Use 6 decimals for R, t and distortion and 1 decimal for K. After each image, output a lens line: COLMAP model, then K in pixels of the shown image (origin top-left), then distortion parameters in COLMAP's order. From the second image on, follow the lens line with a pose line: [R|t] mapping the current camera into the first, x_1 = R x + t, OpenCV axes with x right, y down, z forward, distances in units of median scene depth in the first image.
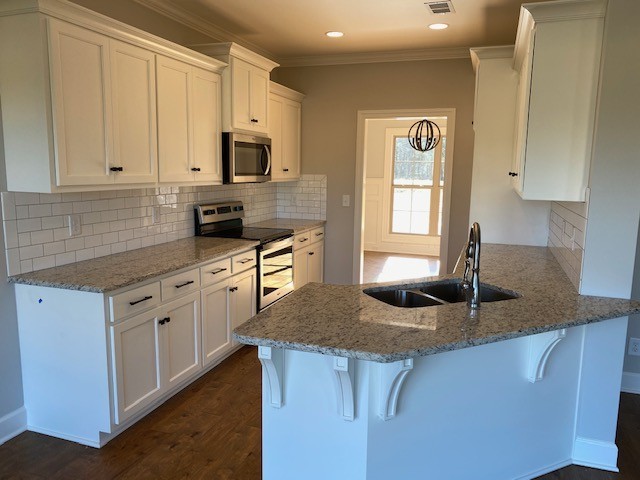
lens RADIAL K [[510.6, 0, 297.0], [0, 510.6, 233.6], [0, 0, 1]] dist [0.015291, -0.011228]
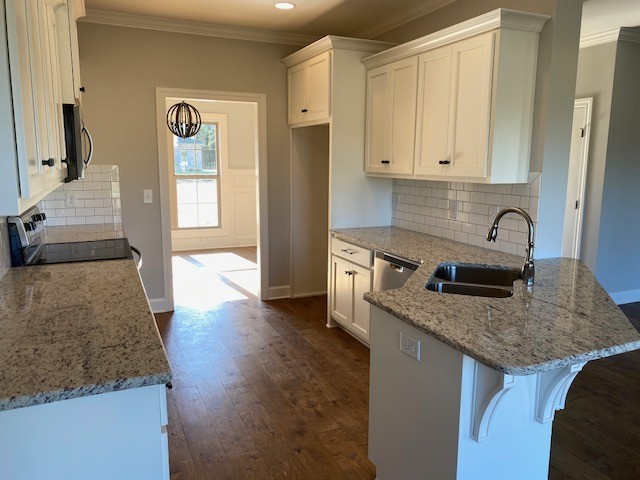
lens RADIAL K [[510.6, 0, 321.0], [0, 510.6, 242.3], [0, 0, 1]] dist [0.015291, -0.011228]
pose [[0.707379, -0.127186, 0.695298, -0.412269], [0.096710, 0.991842, 0.083041, -0.045708], [-0.700187, 0.008501, 0.713908, 0.298098]]
